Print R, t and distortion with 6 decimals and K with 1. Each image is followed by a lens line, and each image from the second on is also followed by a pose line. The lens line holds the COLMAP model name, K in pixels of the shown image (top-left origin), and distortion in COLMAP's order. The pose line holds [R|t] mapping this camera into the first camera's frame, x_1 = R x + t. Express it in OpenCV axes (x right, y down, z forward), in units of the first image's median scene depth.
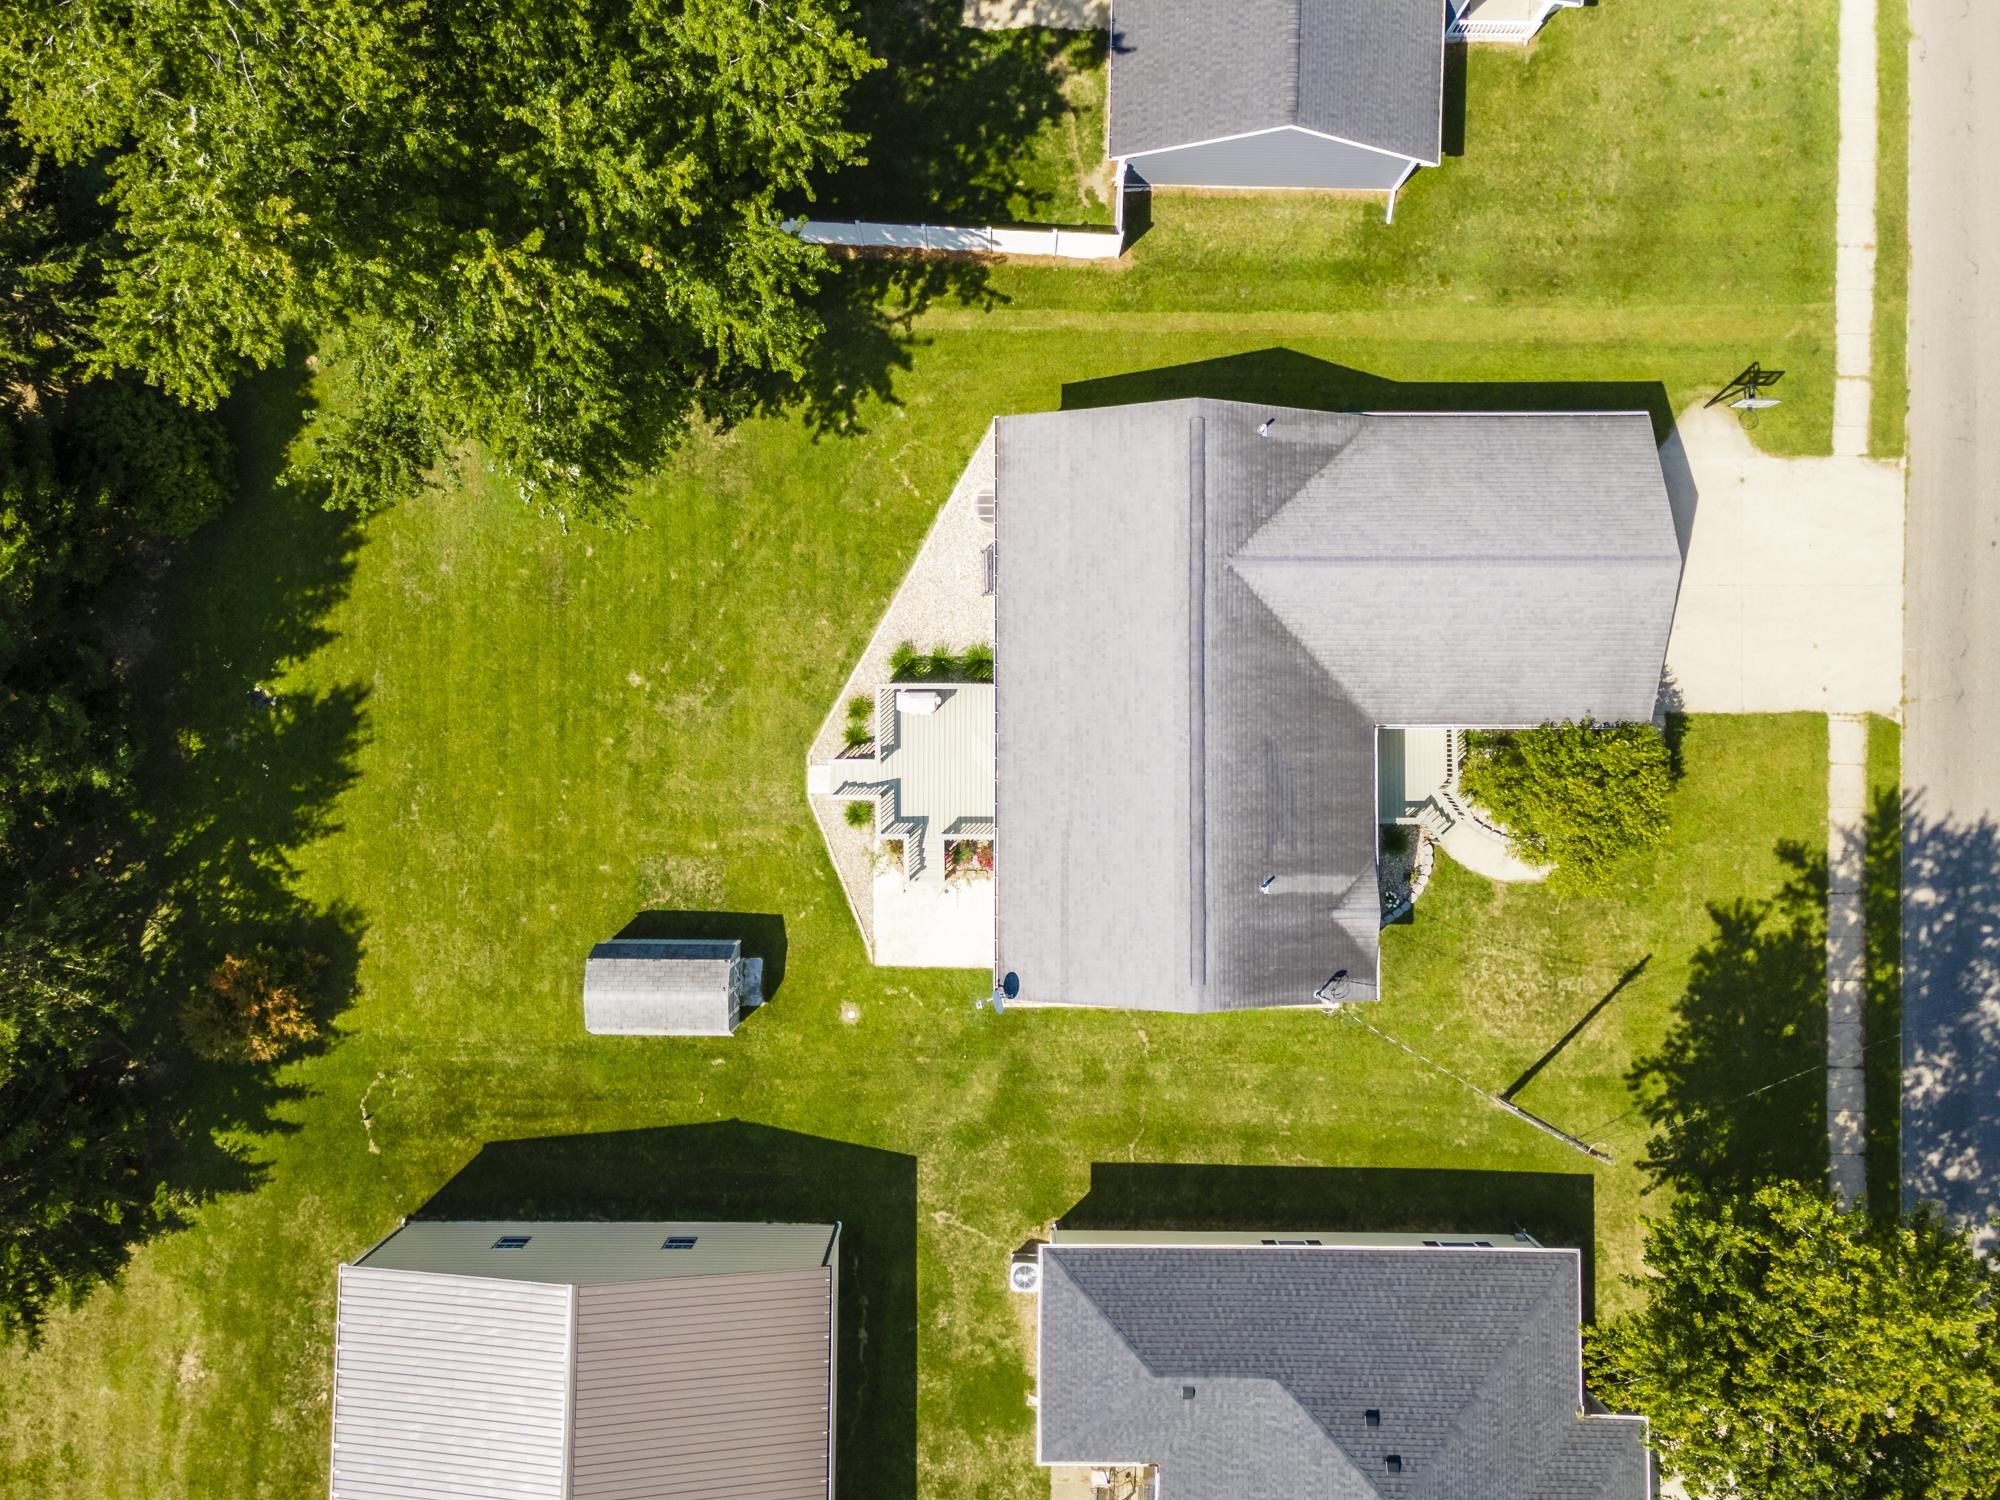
lens RADIAL K [[1466.7, 0, 1000.0], [0, 1466.7, 750.0], [0, 0, 1]] dist [0.034334, 0.008330]
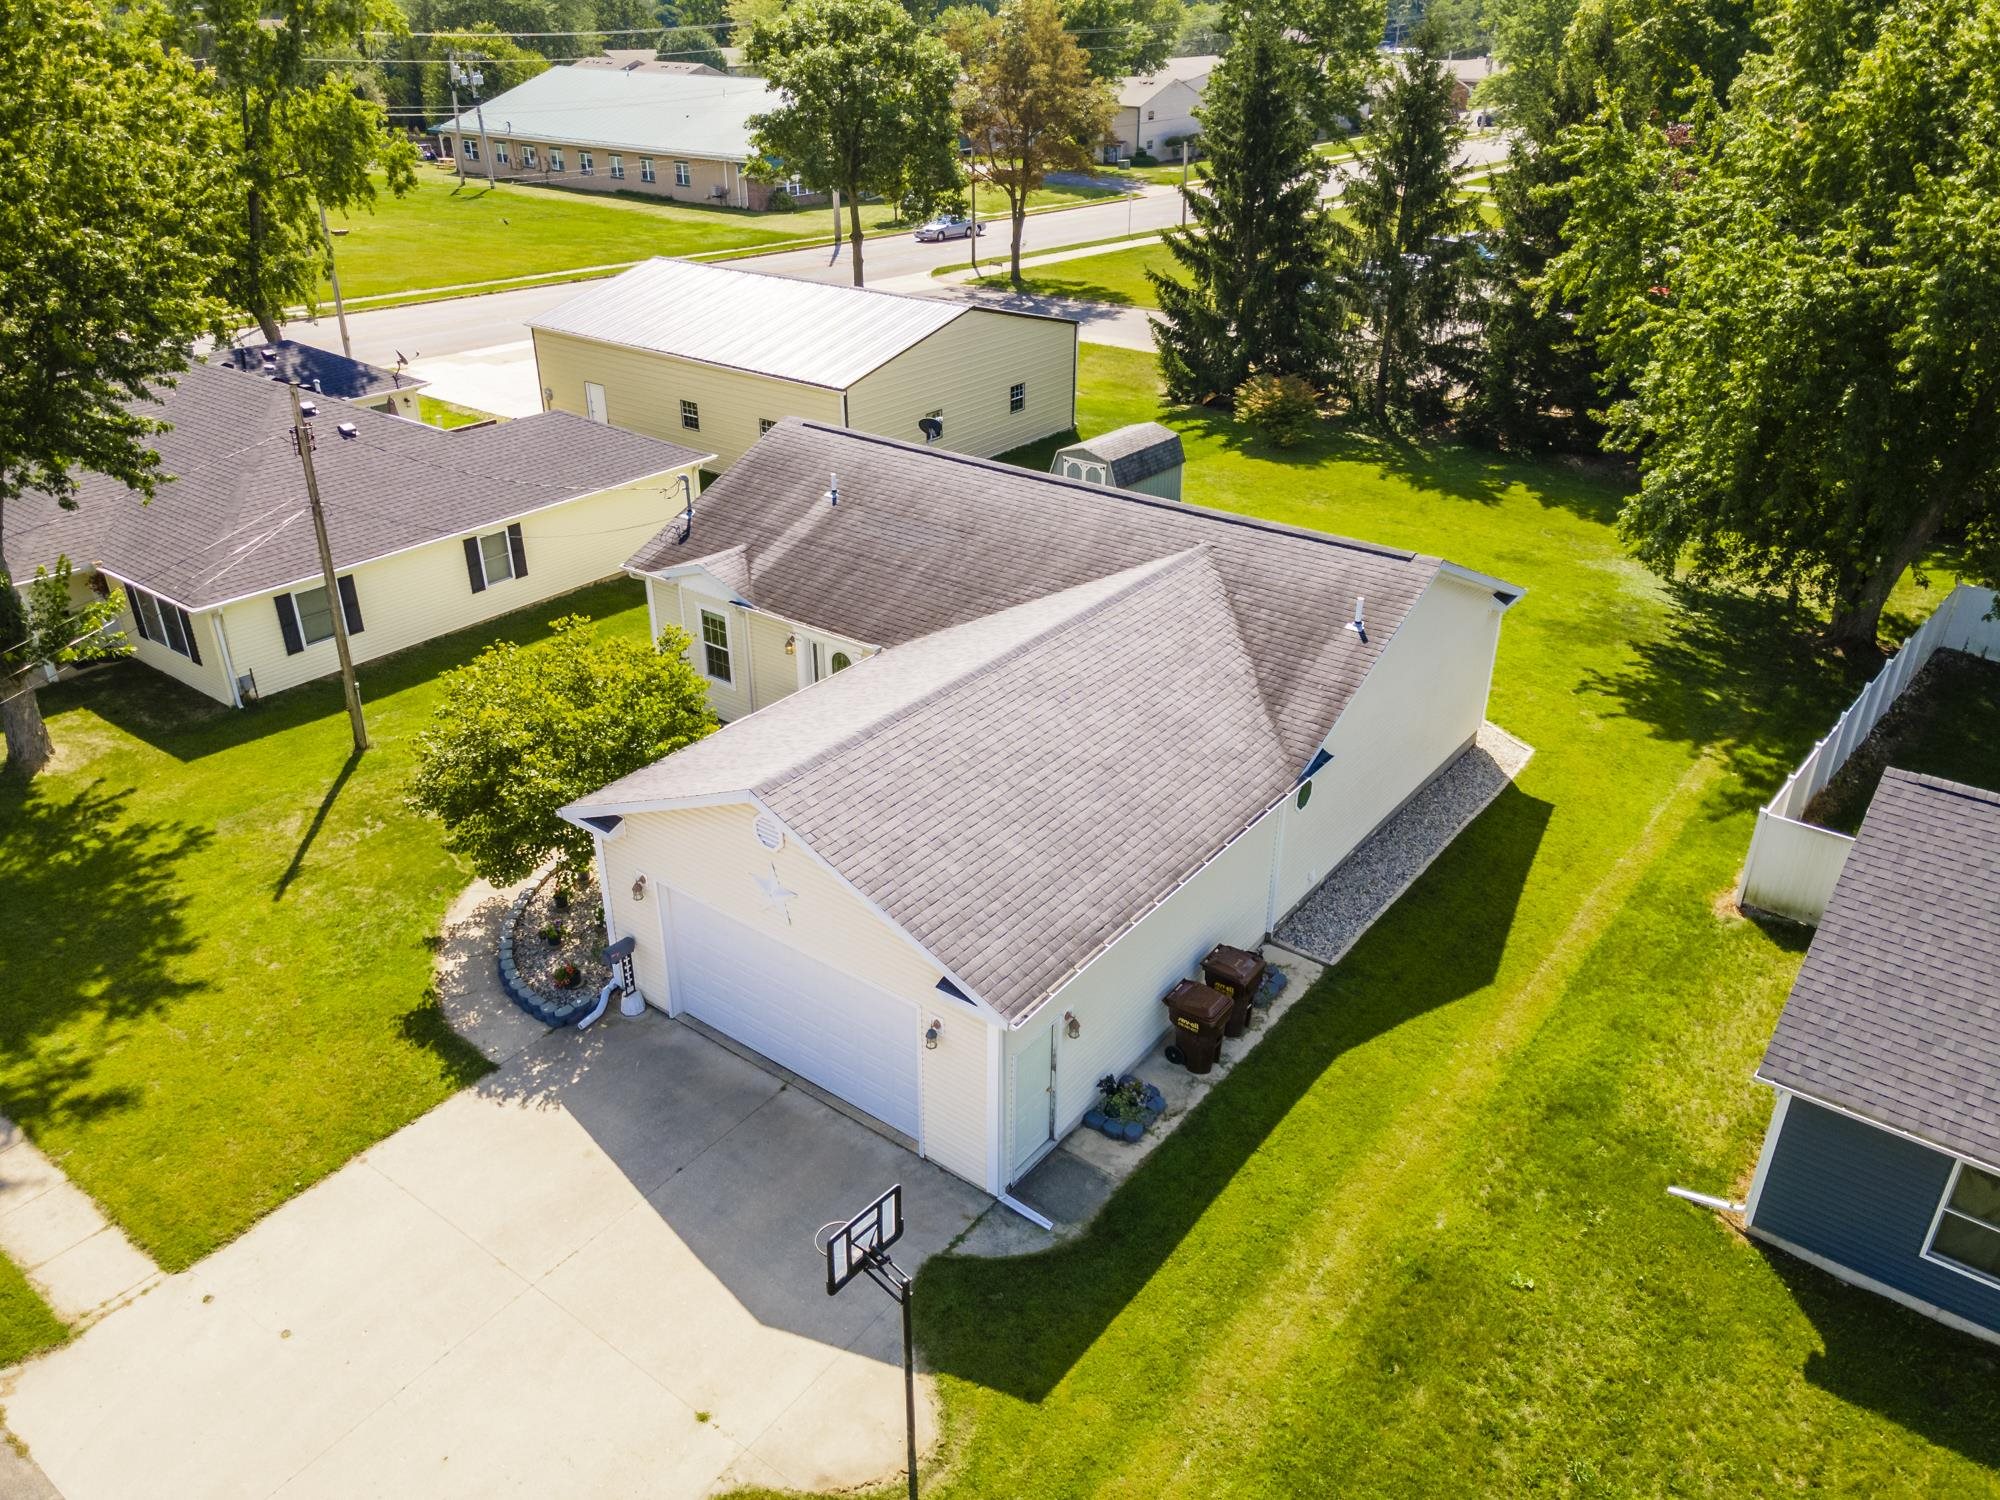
lens RADIAL K [[1466.7, 0, 1000.0], [0, 1466.7, 750.0], [0, 0, 1]] dist [0.034334, 0.008330]
pose [[-0.604688, 0.347374, -0.716717, 0.667483], [-0.796429, -0.255453, 0.548129, -0.408206], [0.007318, 0.902261, 0.431128, 0.682160]]
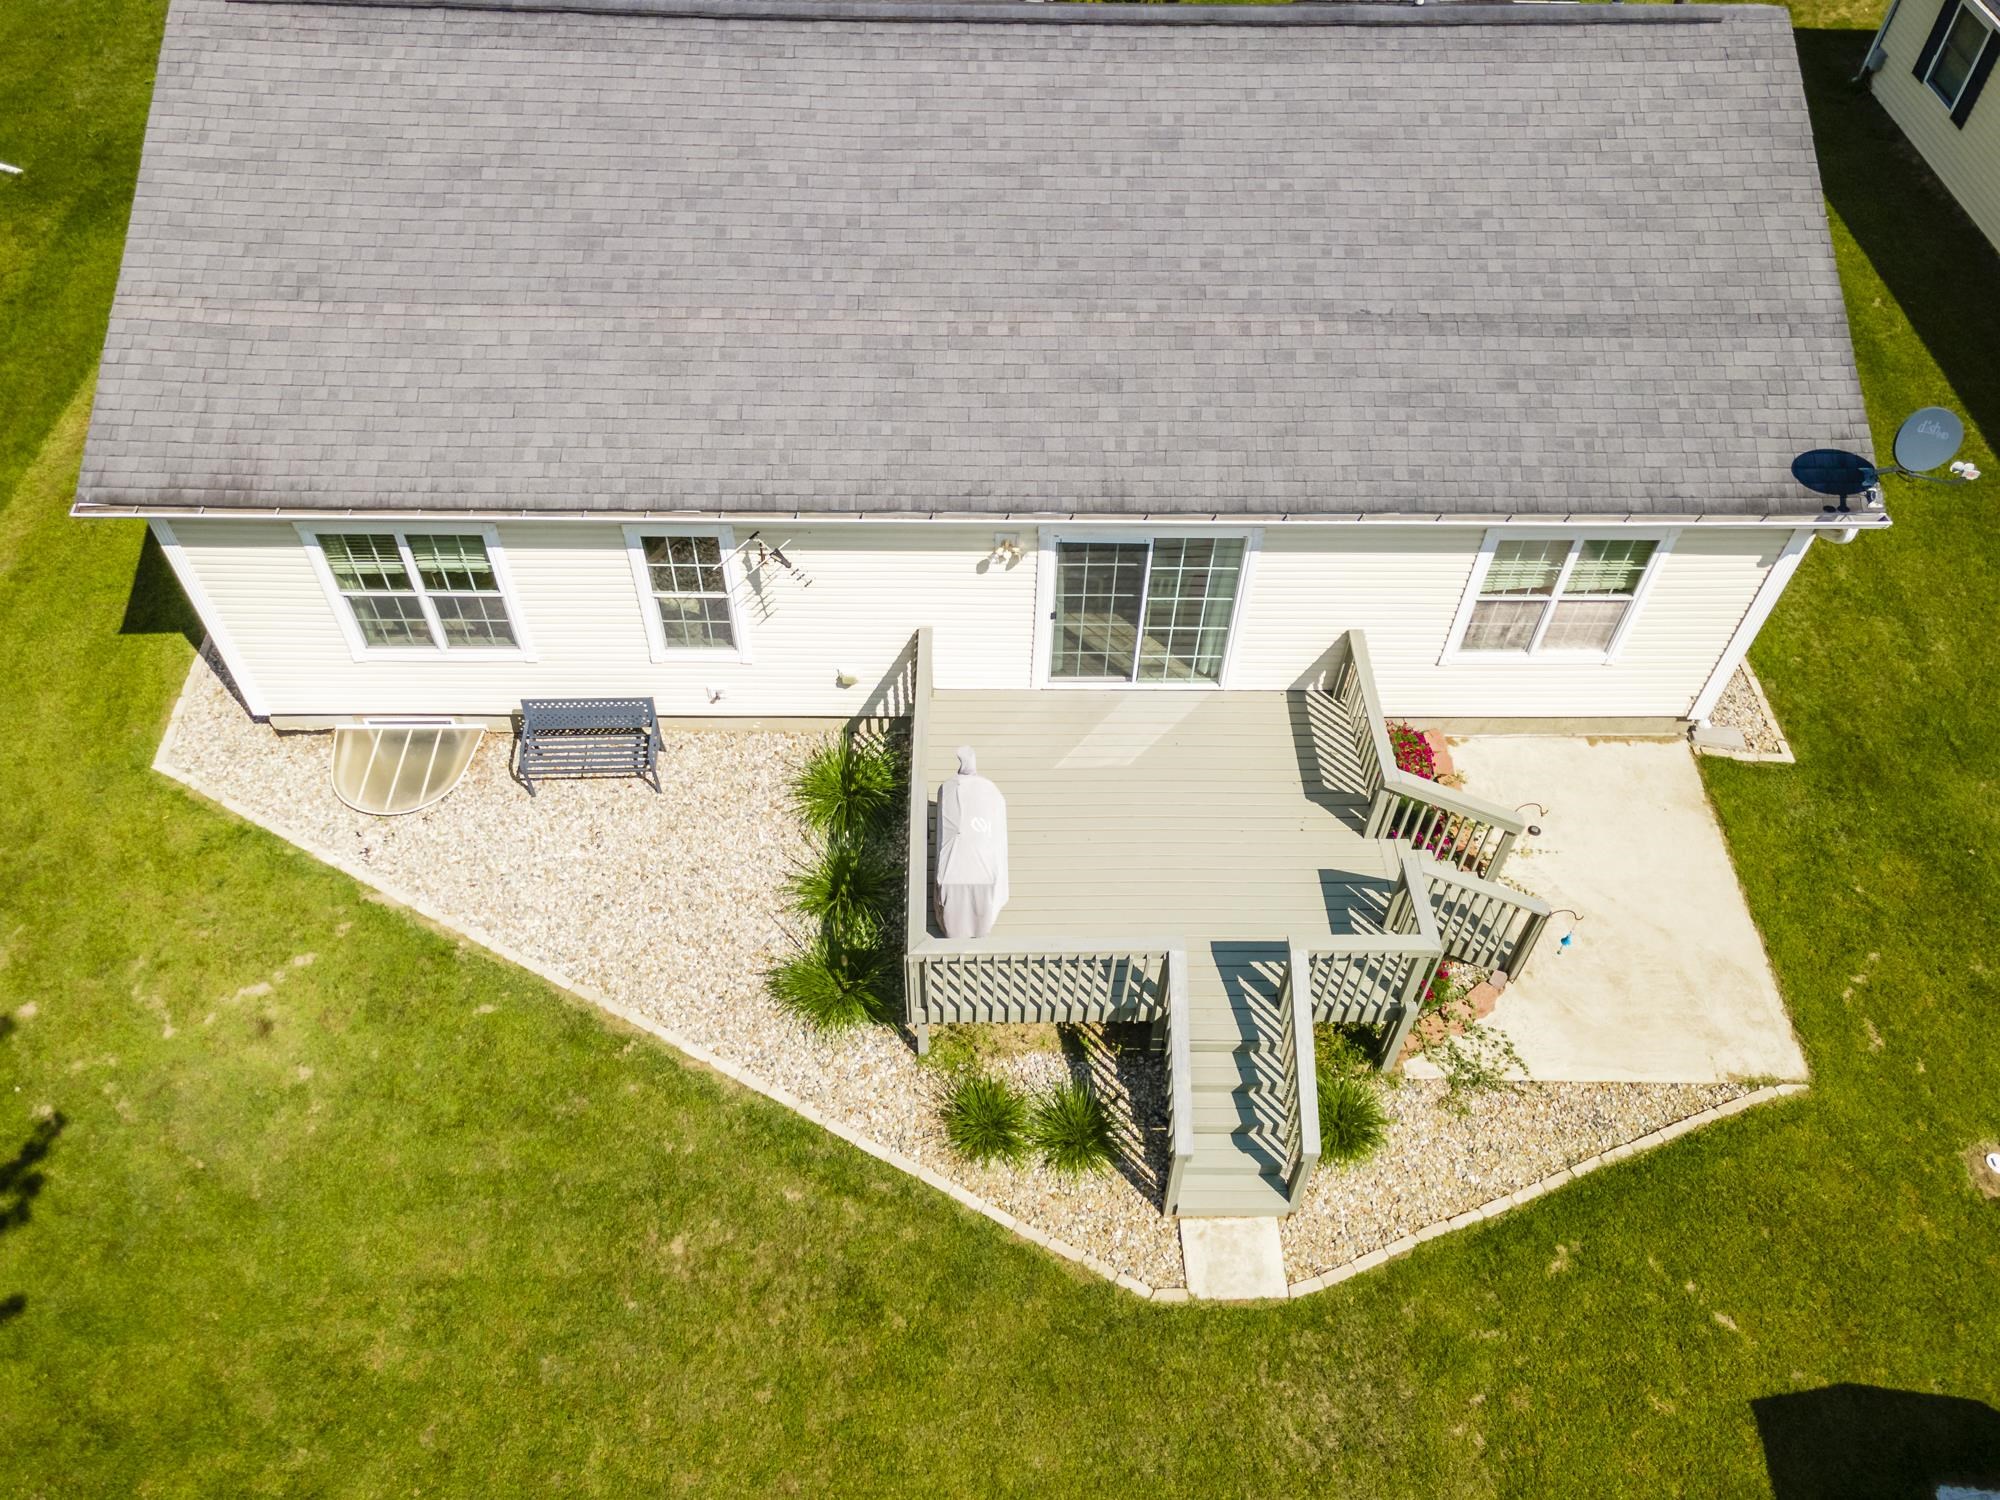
lens RADIAL K [[1466.7, 0, 1000.0], [0, 1466.7, 750.0], [0, 0, 1]] dist [0.034334, 0.008330]
pose [[-0.018025, -0.766091, 0.642479, -0.230756], [0.999324, 0.006798, 0.036142, -0.036224], [-0.032056, 0.642696, 0.765451, 0.720799]]
